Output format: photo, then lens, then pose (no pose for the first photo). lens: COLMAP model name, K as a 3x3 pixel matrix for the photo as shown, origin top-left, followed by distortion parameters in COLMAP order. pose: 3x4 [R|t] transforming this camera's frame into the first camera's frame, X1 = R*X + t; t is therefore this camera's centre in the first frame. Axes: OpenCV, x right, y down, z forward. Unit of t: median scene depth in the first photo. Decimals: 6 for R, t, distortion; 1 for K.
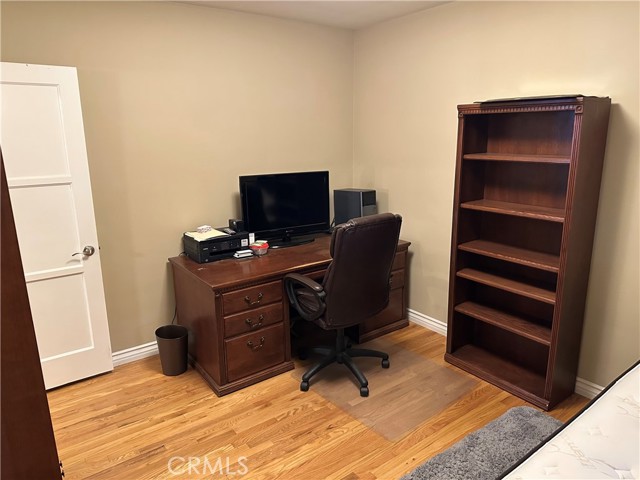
lens RADIAL K [[450.5, 0, 318.8], [0, 450.5, 241.2], [0, 0, 1]] dist [0.050911, -0.070688]
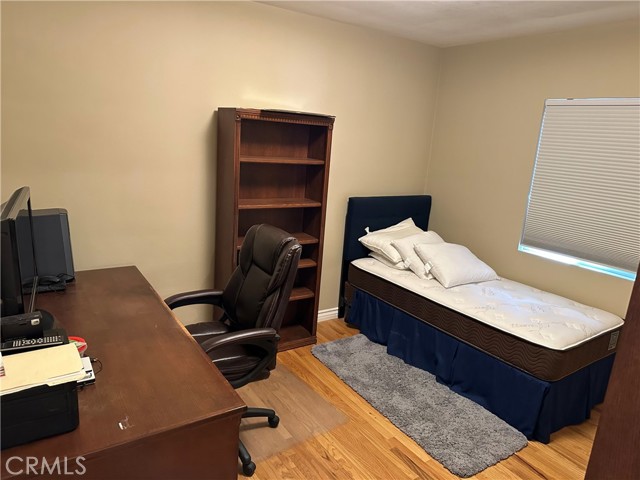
lens RADIAL K [[450.5, 0, 318.6], [0, 450.5, 238.4], [0, 0, 1]] dist [0.050911, -0.070688]
pose [[0.029902, -0.215261, 0.976099, -0.737891], [0.157444, 0.965359, 0.208069, -0.208921], [-0.987075, 0.147459, 0.062758, 0.826127]]
